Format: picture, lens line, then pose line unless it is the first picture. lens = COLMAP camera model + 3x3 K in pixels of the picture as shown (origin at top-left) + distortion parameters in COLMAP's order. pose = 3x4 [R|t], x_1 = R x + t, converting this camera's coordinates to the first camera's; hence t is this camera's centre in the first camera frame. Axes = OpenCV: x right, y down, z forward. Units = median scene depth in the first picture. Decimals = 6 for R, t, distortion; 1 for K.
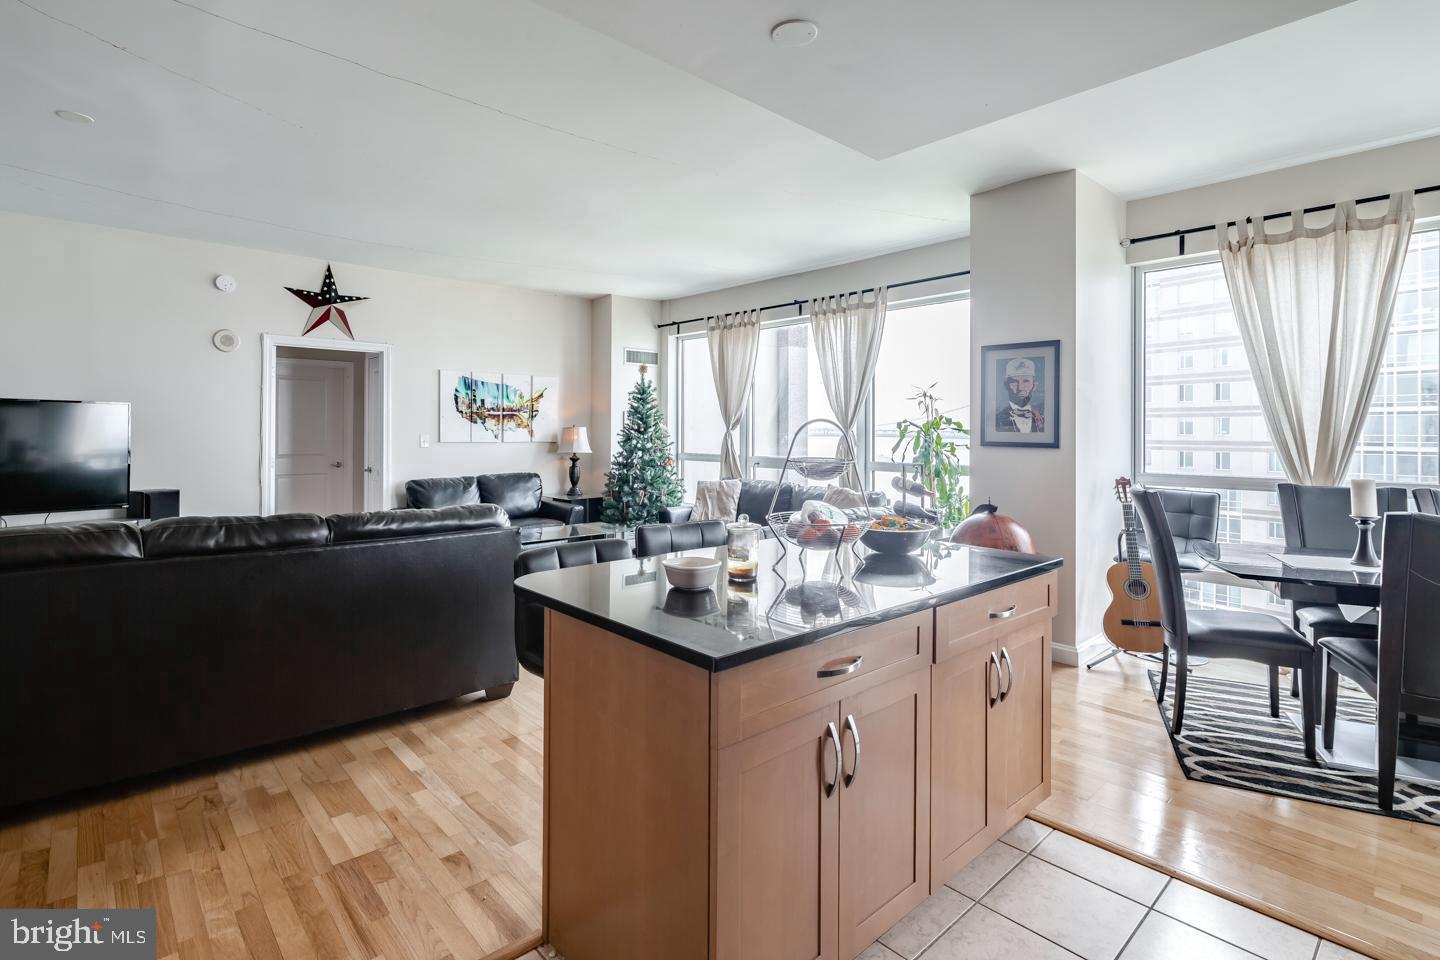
lens RADIAL K [[696.6, 0, 736.7], [0, 696.6, 438.7], [0, 0, 1]] dist [-0.001711, -0.001663]
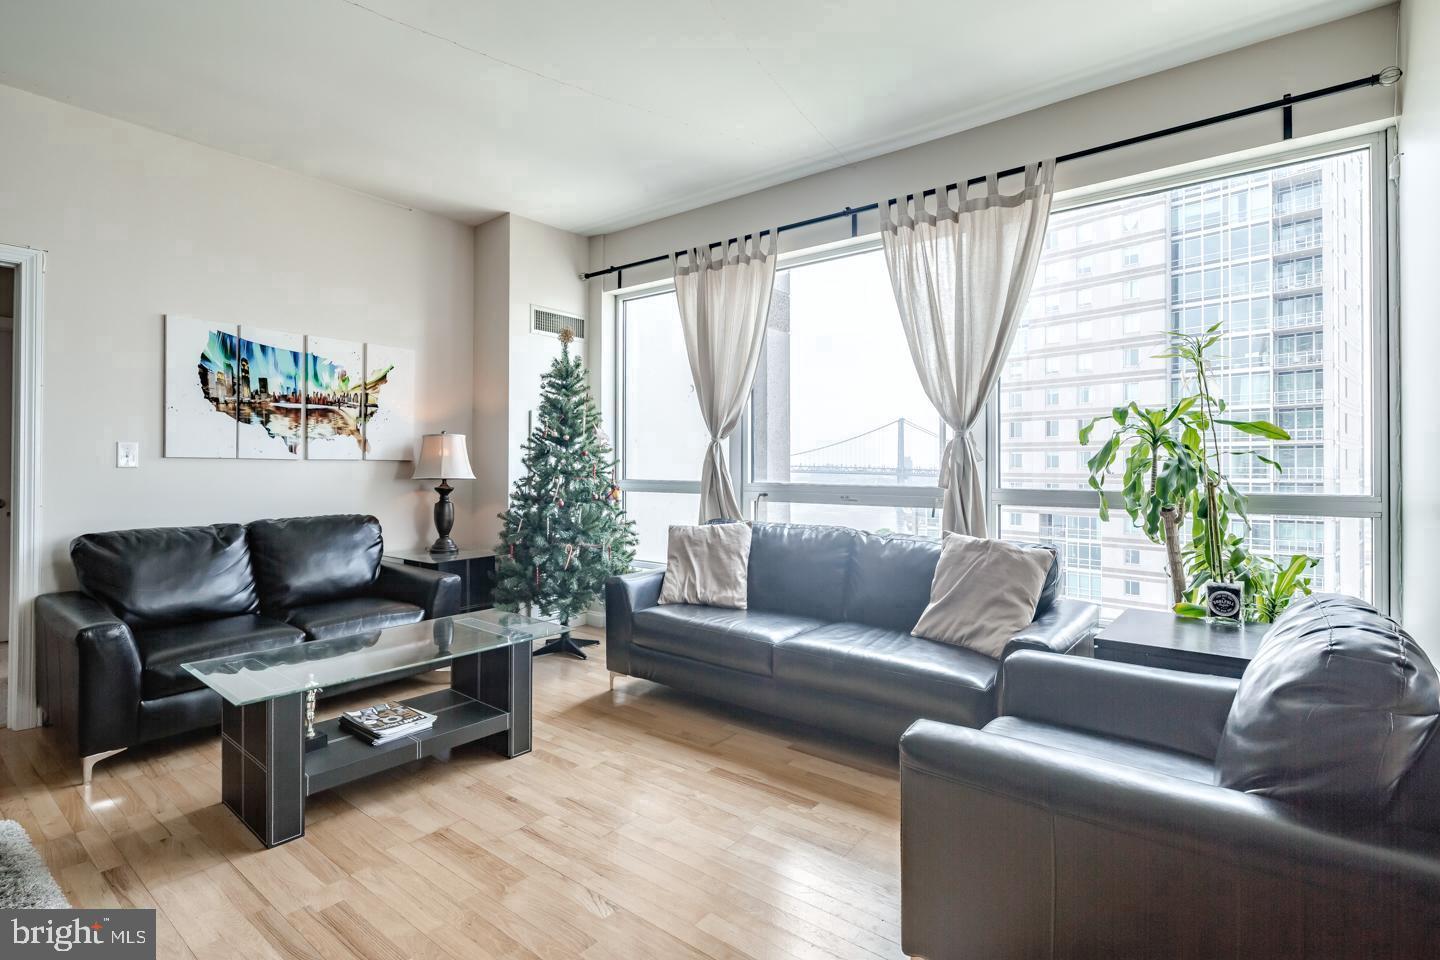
lens RADIAL K [[696.6, 0, 725.4], [0, 696.6, 469.6], [0, 0, 1]] dist [-0.001711, -0.001663]
pose [[0.988668, -0.002417, 0.150102, -0.092027], [0.003281, 0.999979, -0.005509, 0.017026], [-0.150086, 0.005939, 0.988655, 0.408278]]
